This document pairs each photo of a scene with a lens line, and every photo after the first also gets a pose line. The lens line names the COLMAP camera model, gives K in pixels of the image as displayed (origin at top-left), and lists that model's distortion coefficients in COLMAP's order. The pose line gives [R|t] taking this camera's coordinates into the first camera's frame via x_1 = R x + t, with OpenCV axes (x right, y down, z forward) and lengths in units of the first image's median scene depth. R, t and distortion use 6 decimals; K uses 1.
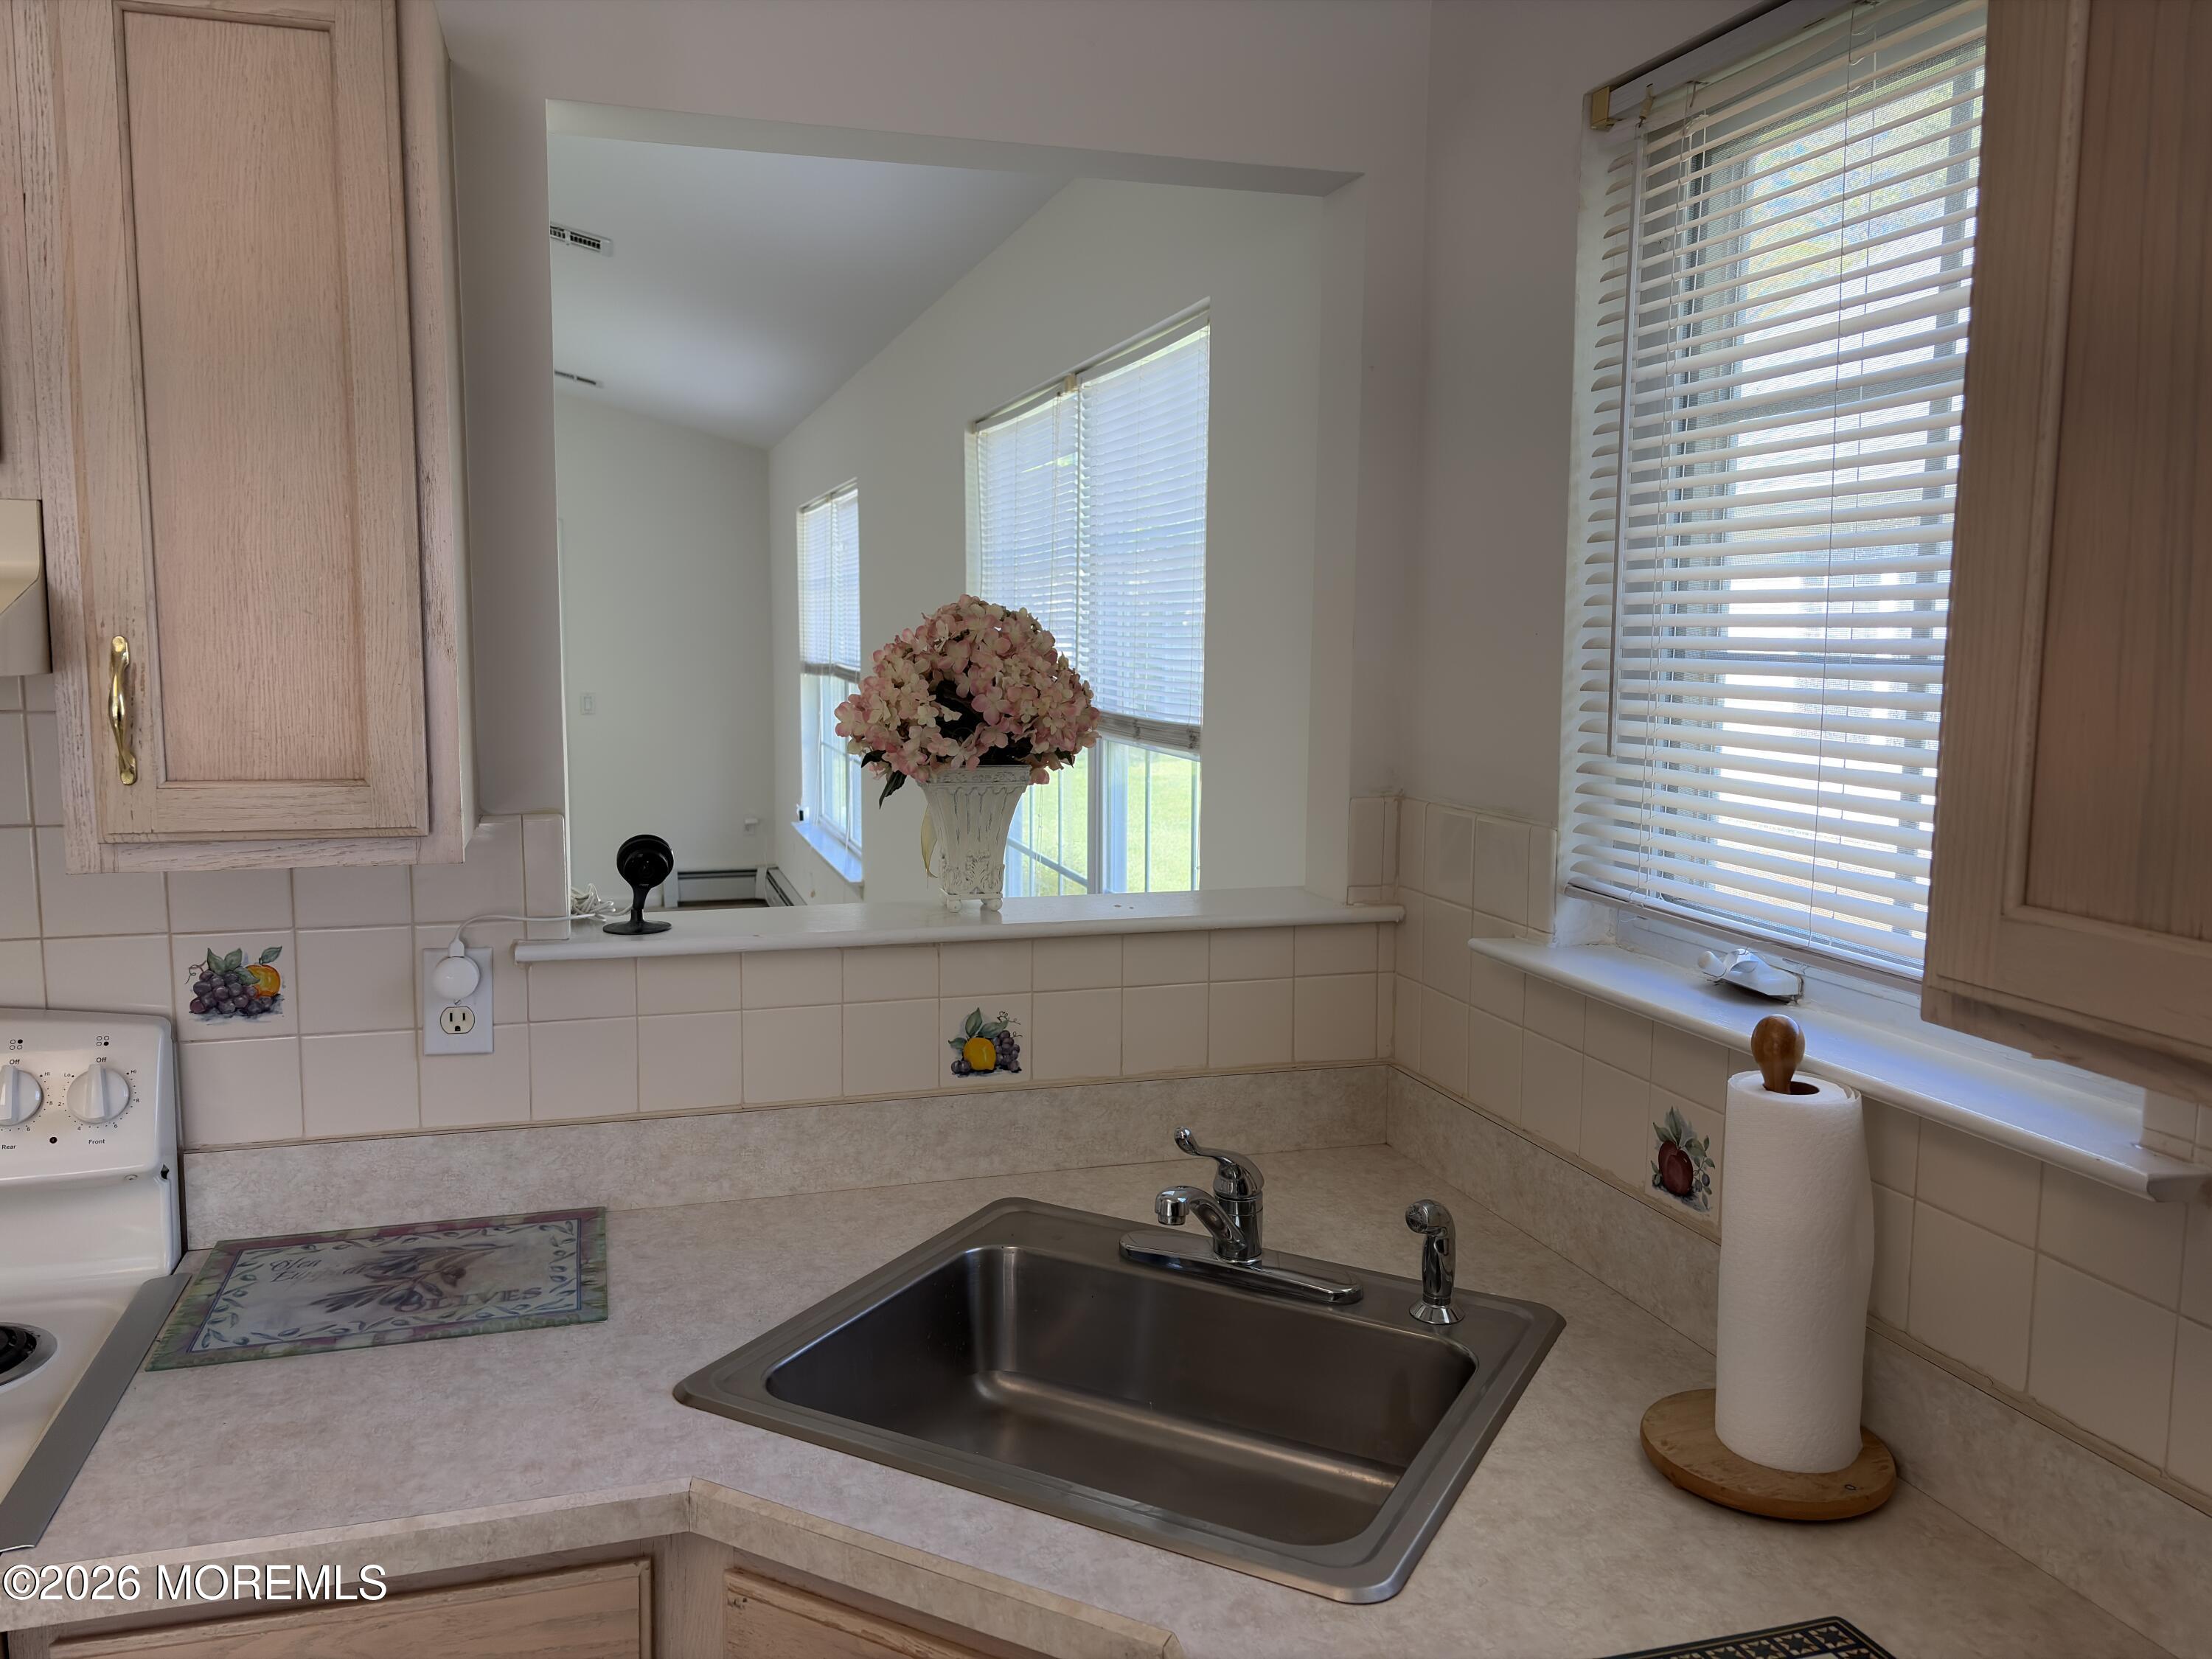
lens RADIAL K [[1692.9, 0, 1105.4], [0, 1692.9, 821.1], [0, 0, 1]] dist [0.035224, -0.008482]
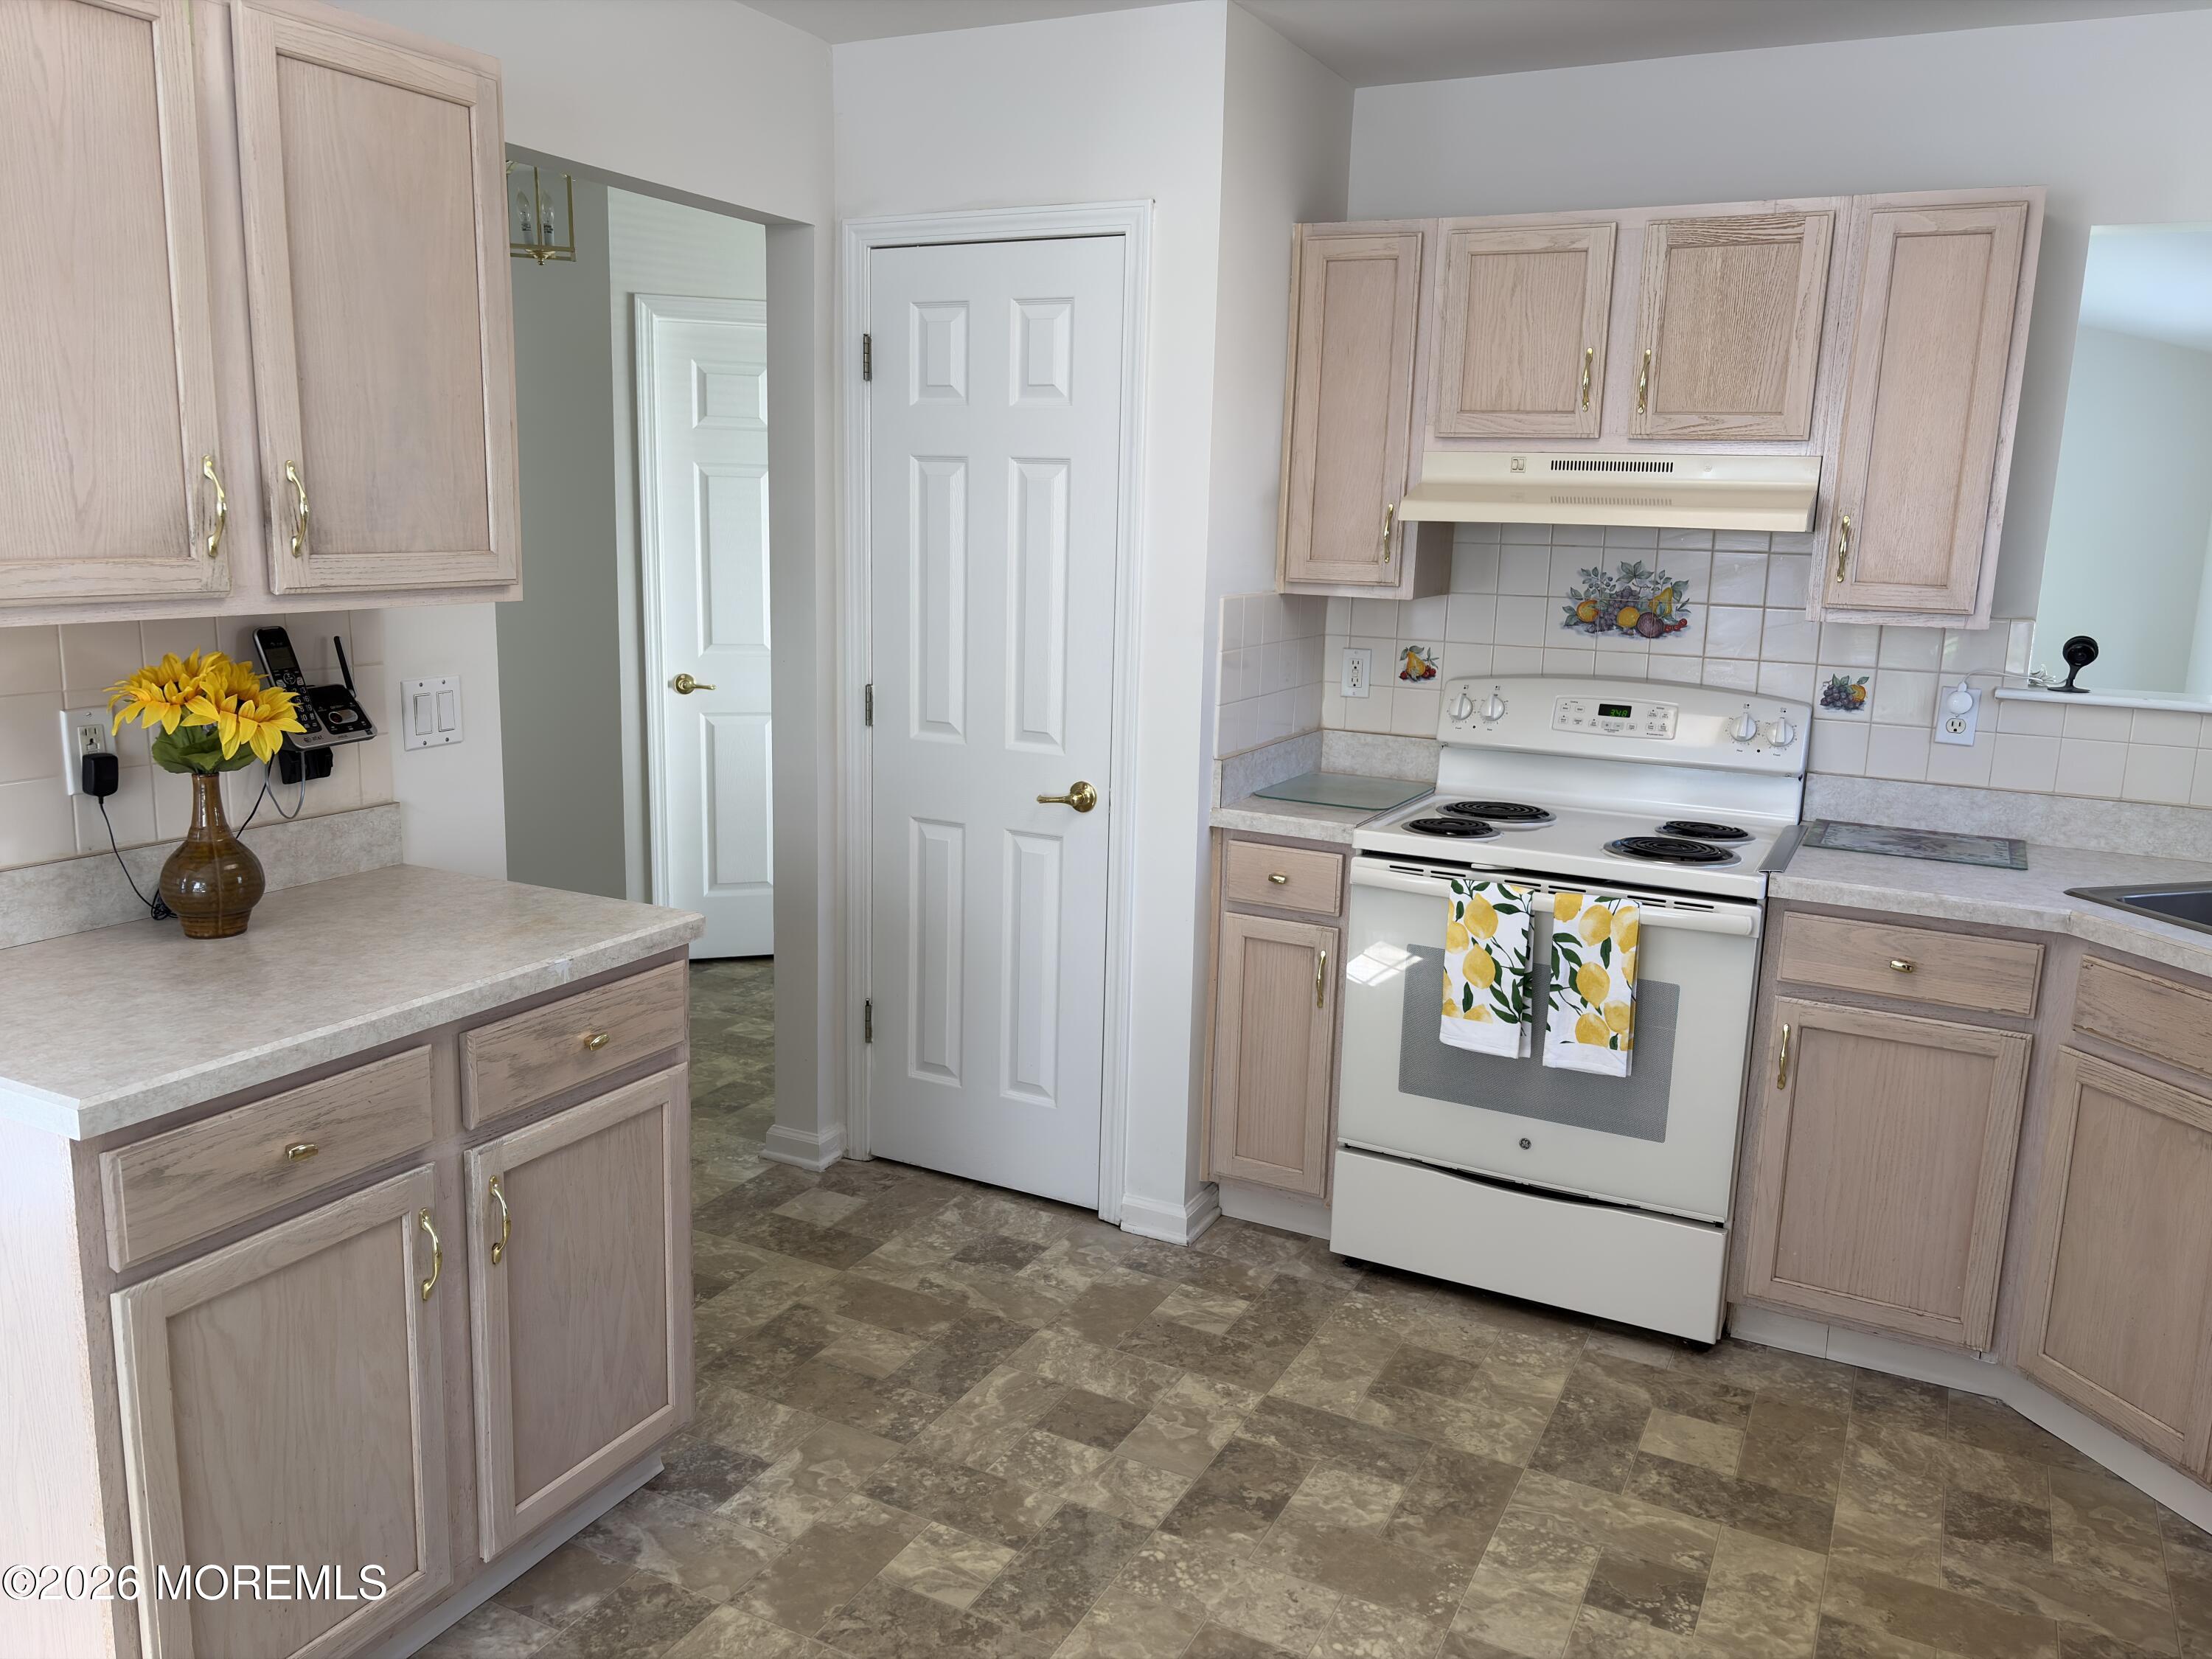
lens RADIAL K [[1699.2, 0, 1101.7], [0, 1699.2, 828.6], [0, 0, 1]] dist [0.130189, -0.149628]
pose [[0.725686, 0.141570, -0.673304, 0.259227], [-0.102175, 0.989926, 0.098019, 0.145891], [0.680397, -0.002336, 0.732840, -1.116147]]
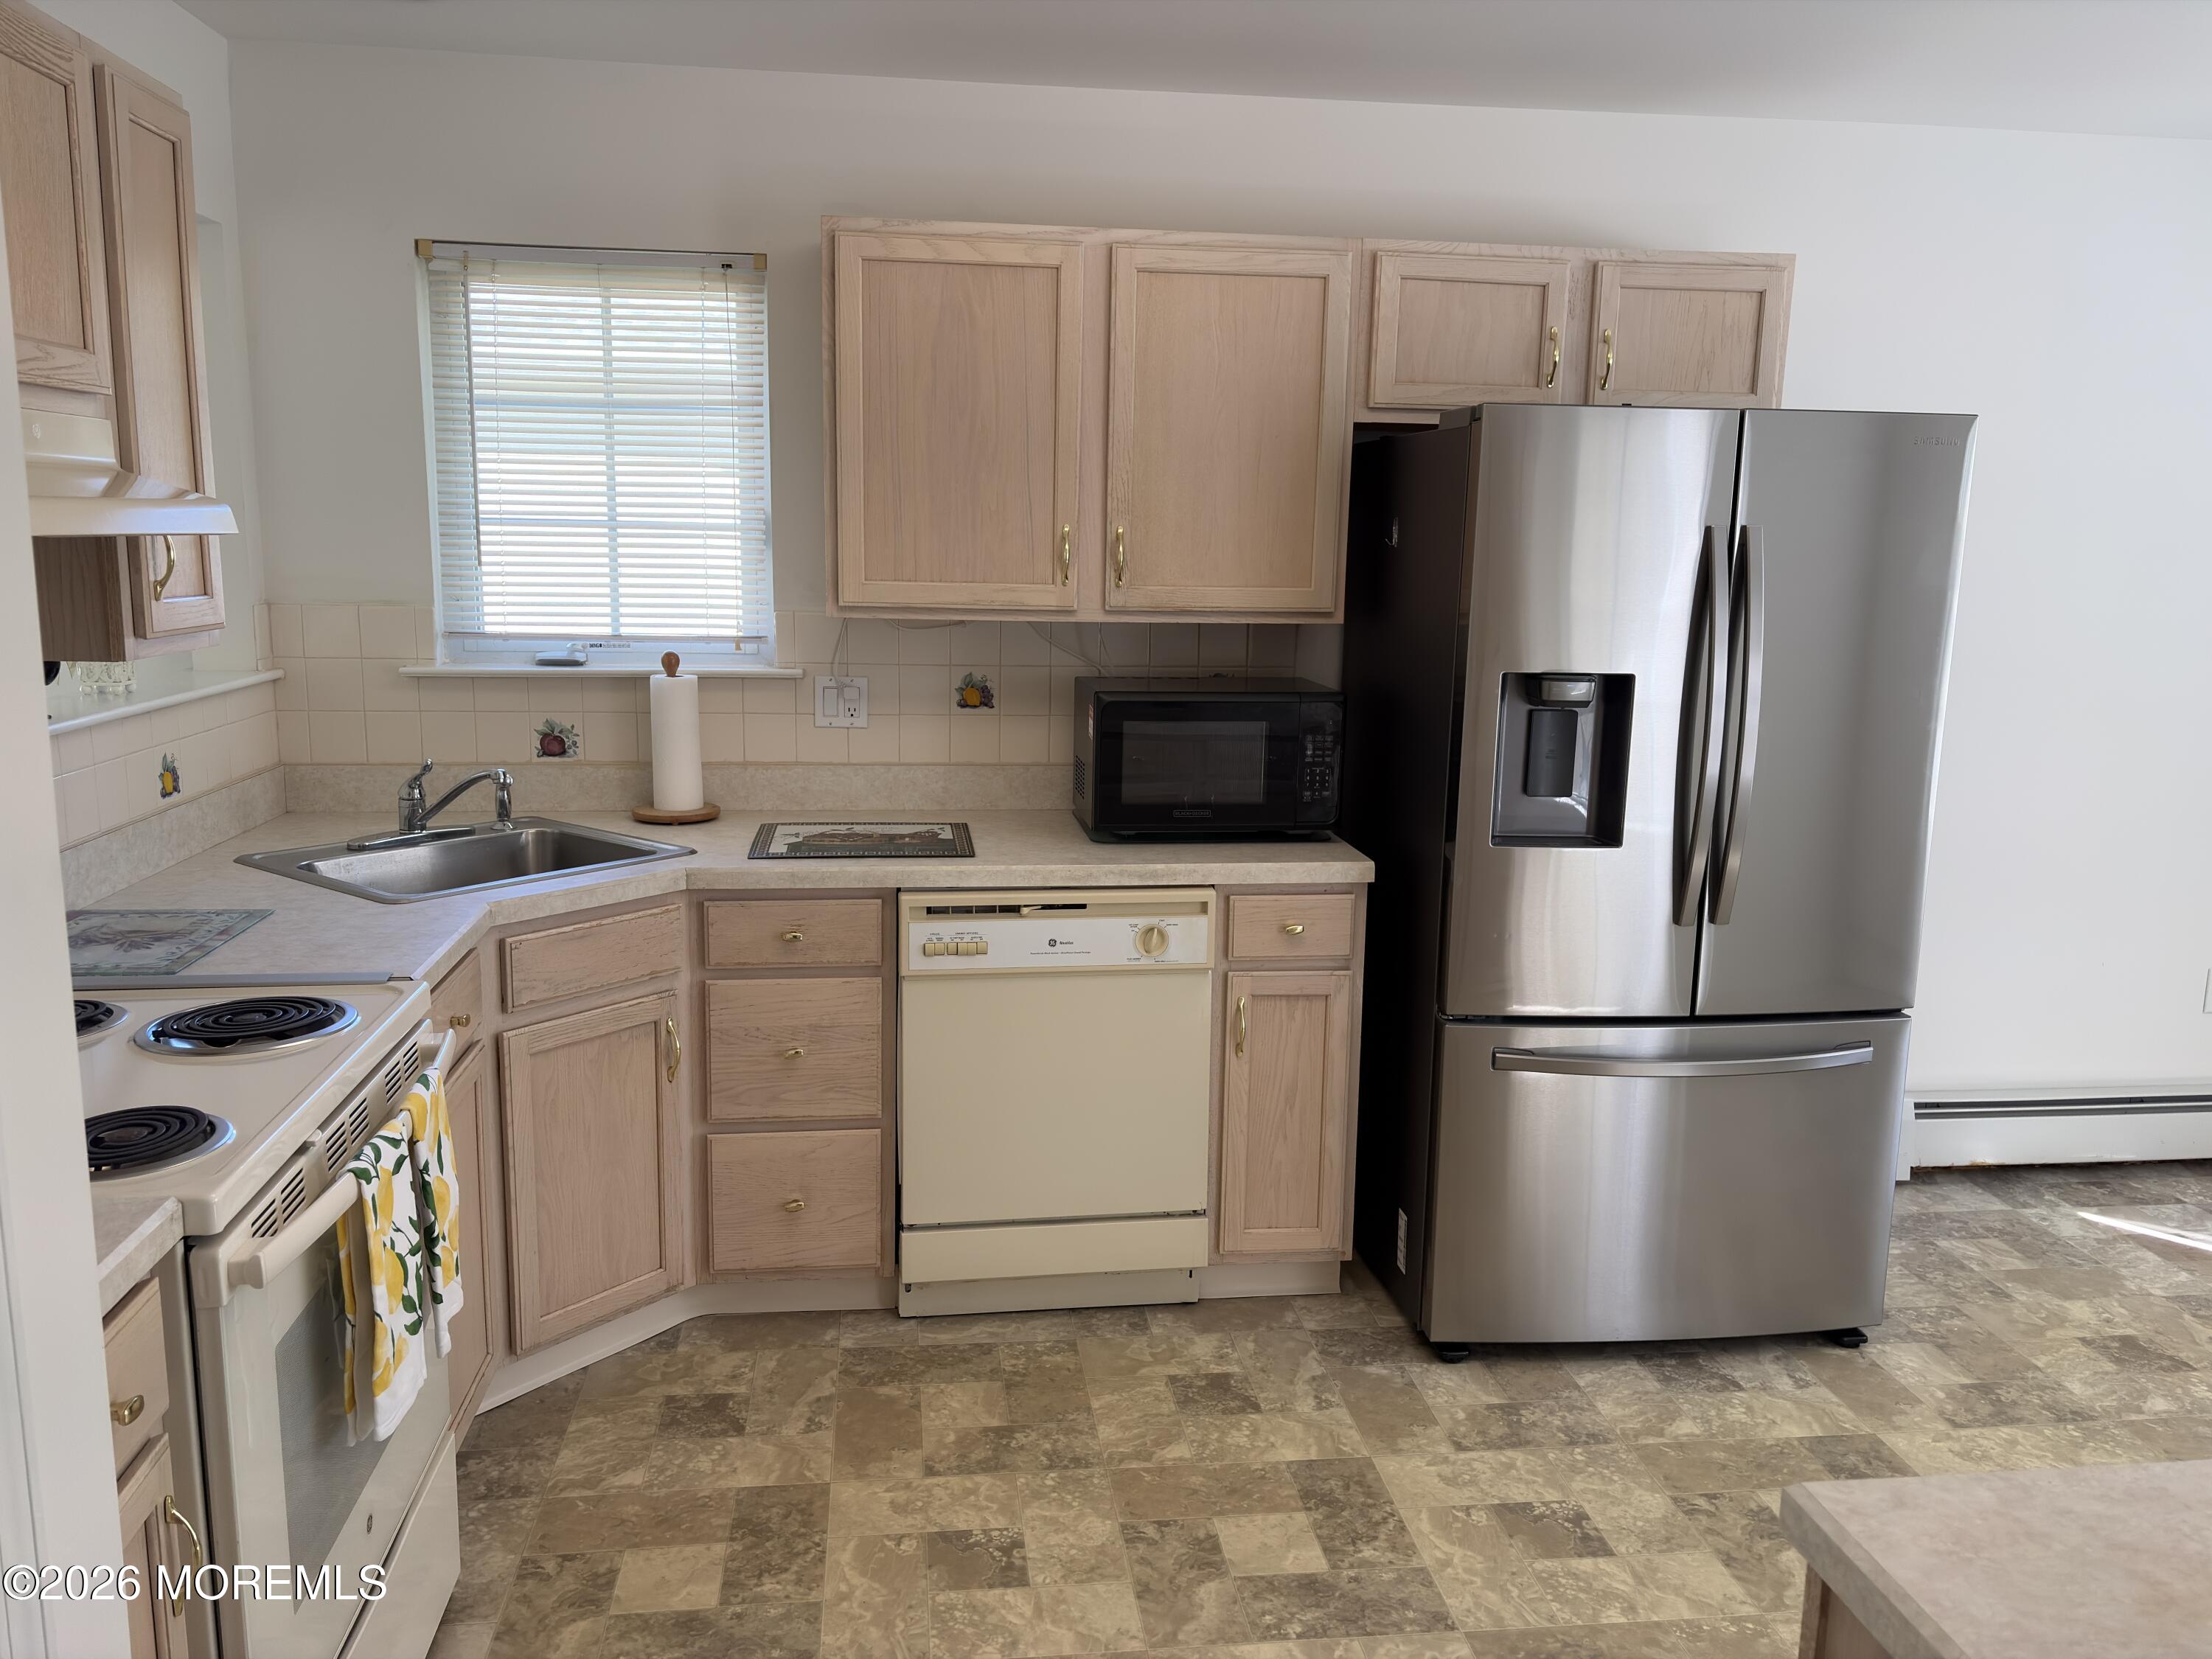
lens RADIAL K [[1646.9, 0, 1070.7], [0, 1646.9, 830.8], [0, 0, 1]] dist [-0.005853, -0.004951]
pose [[0.175982, -0.186176, 0.966628, -1.623434], [0.098735, 0.980339, 0.170841, 0.007623], [-0.979429, 0.065375, 0.190904, -0.095224]]
